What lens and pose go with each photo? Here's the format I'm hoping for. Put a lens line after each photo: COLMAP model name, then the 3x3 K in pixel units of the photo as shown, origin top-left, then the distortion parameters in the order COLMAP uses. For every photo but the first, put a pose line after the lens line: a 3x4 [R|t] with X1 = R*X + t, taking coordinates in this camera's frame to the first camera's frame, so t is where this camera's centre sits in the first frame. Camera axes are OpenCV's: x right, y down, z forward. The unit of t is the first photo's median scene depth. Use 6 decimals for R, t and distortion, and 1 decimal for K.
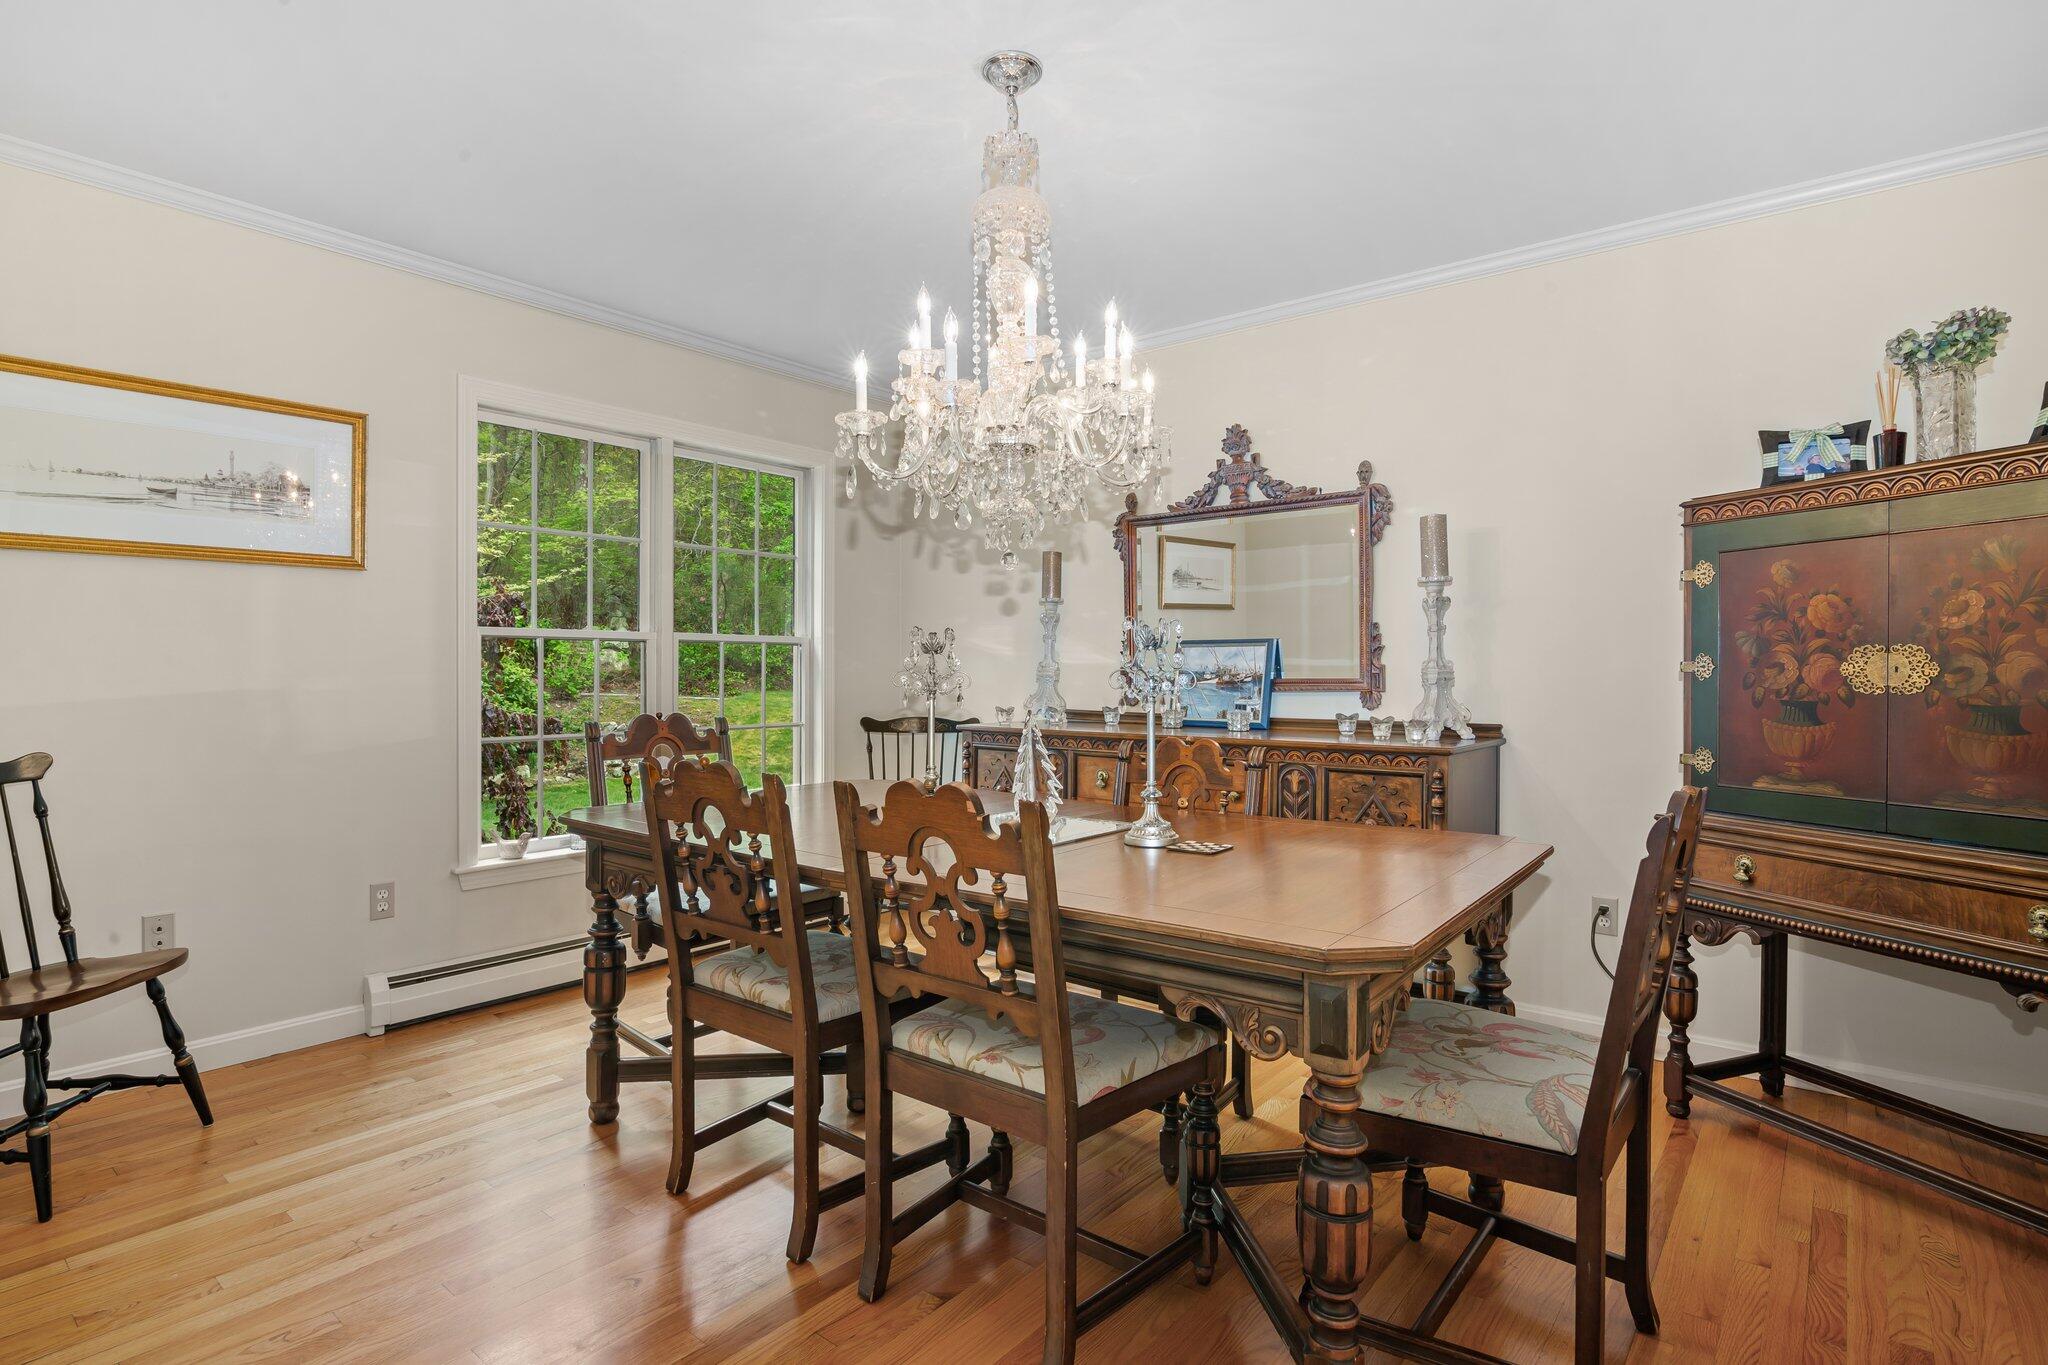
lens RADIAL K [[1027.0, 0, 1023.8], [0, 1027.0, 678.9], [0, 0, 1]] dist [-0.018553, -0.000240]
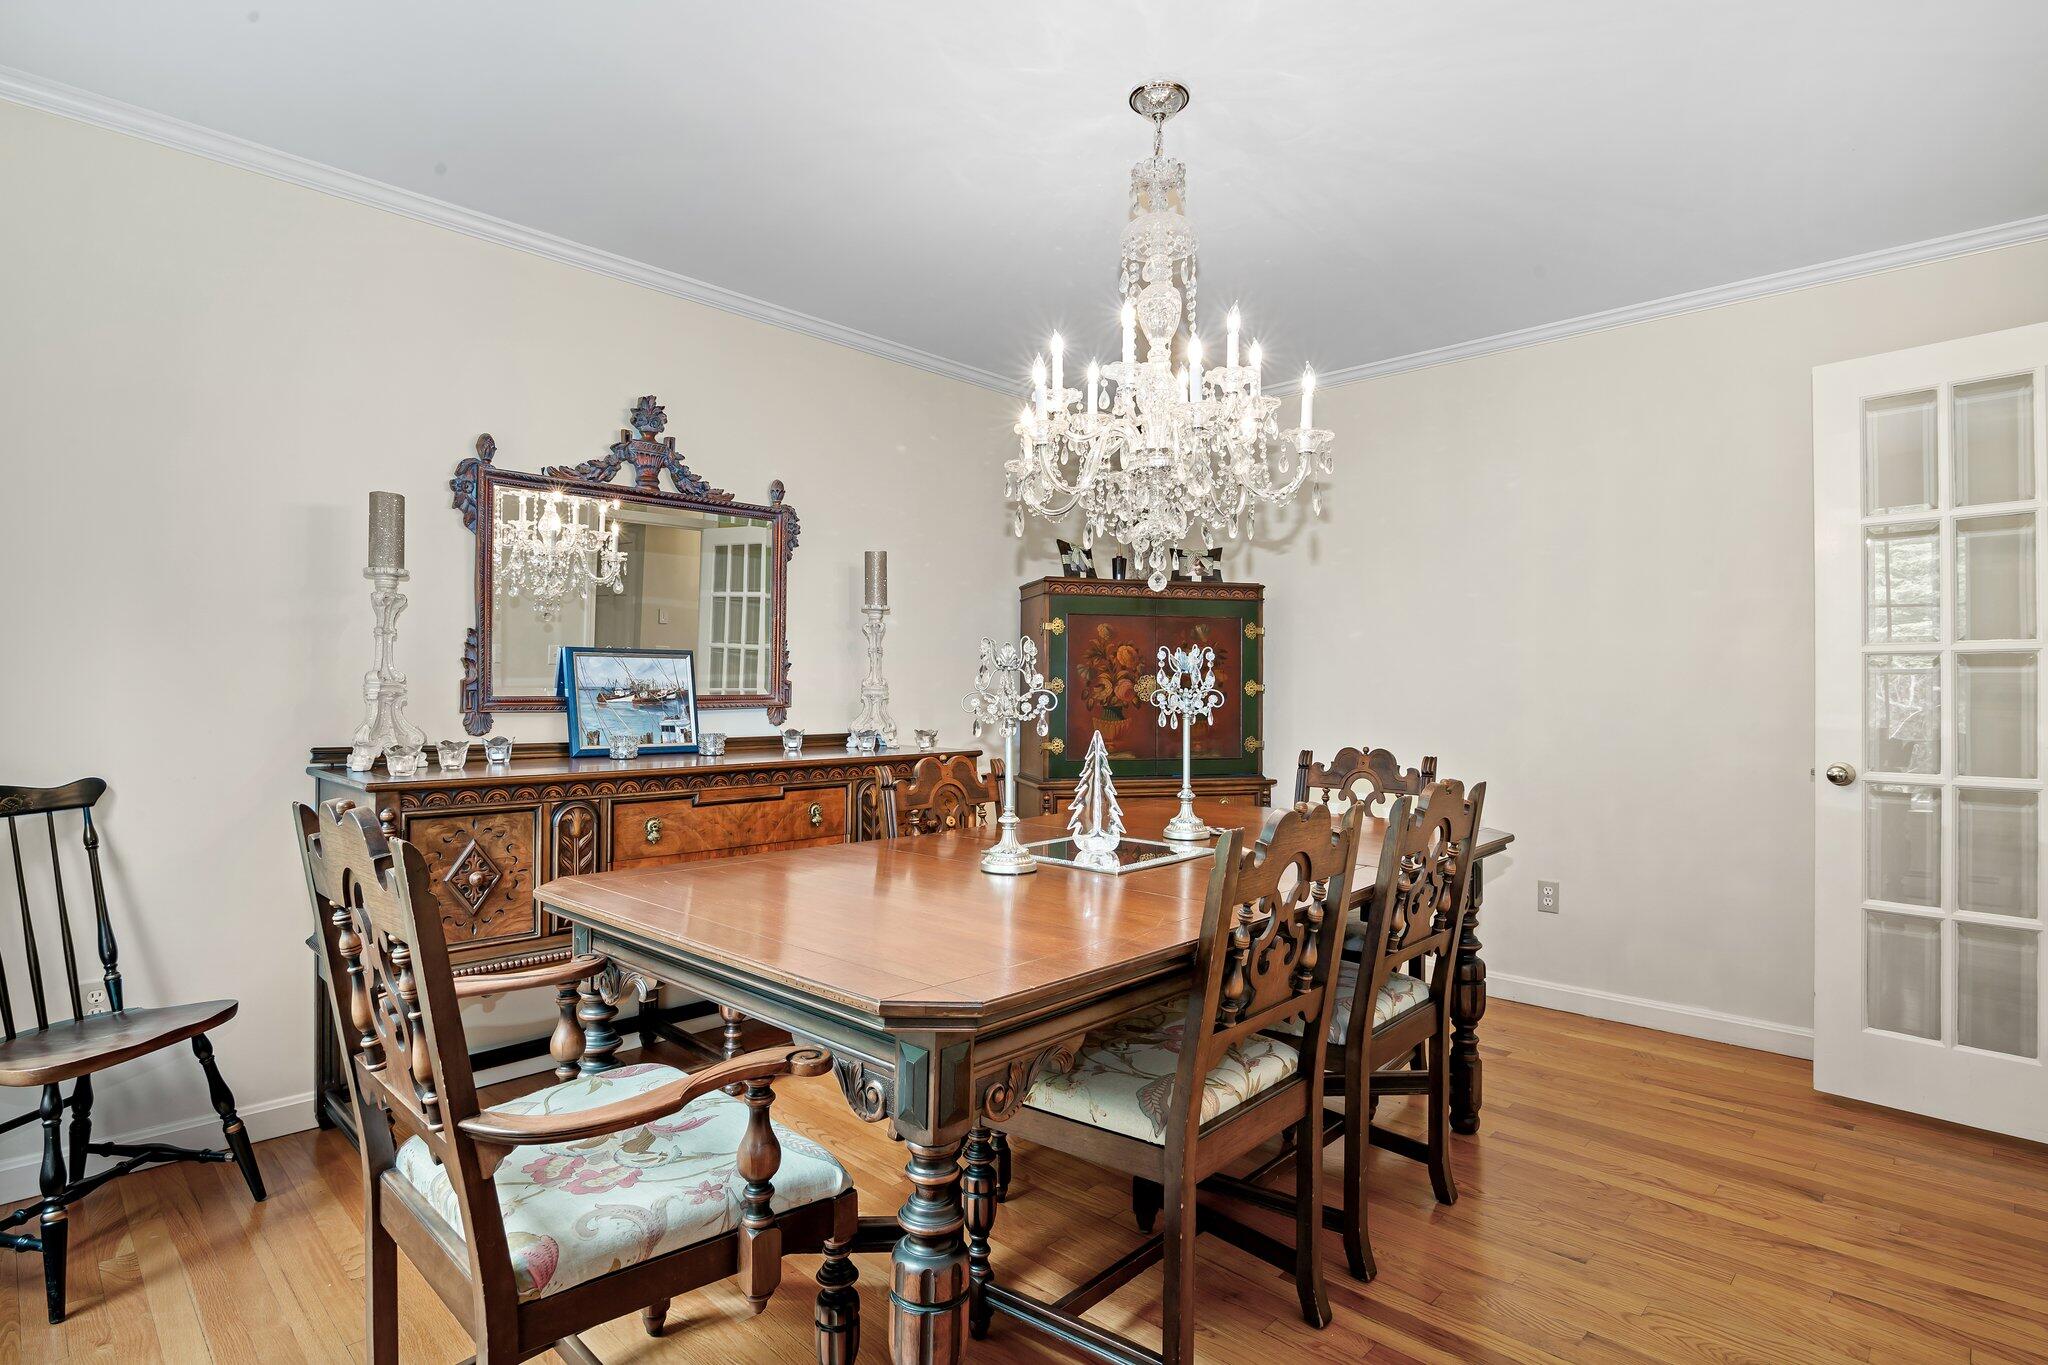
lens RADIAL K [[1027.0, 0, 1023.8], [0, 1027.0, 678.9], [0, 0, 1]] dist [-0.018553, -0.000240]
pose [[0.083601, 0.007039, 0.996474, -0.900379], [0.001224, 0.999974, -0.007166, -0.011426], [-0.996499, 0.001819, 0.083590, 0.917675]]
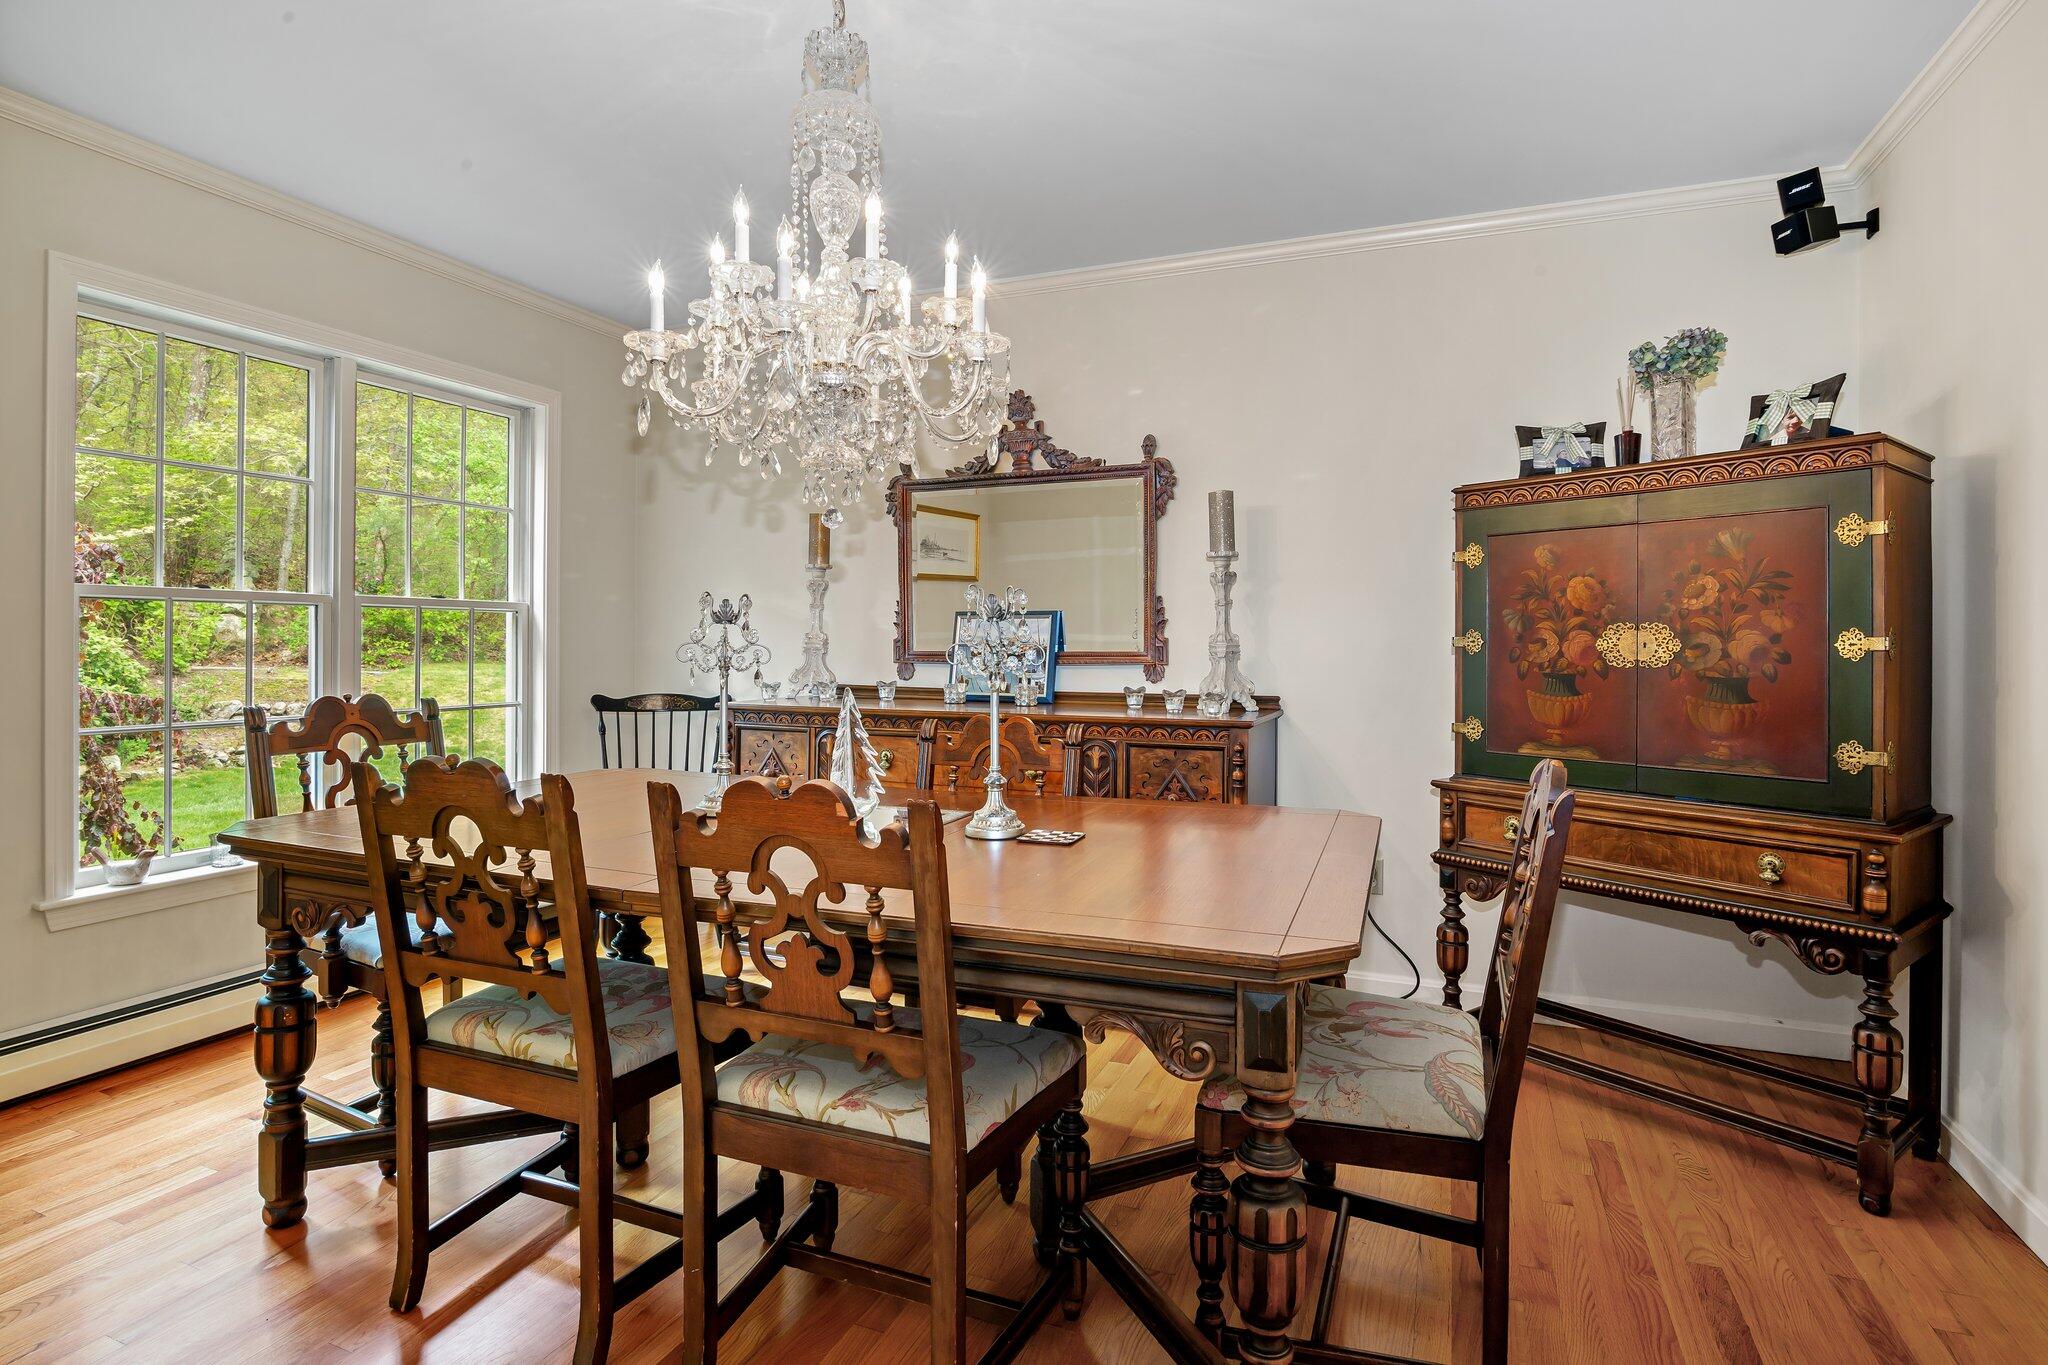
lens RADIAL K [[1022.1, 0, 1030.6], [0, 1022.1, 645.1], [0, 0, 1]] dist [-0.018871, -0.000145]
pose [[0.957763, 0.002559, 0.287546, -0.089424], [-0.001269, 0.999988, -0.004672, -0.002890], [-0.287554, 0.004110, 0.957756, 0.104241]]
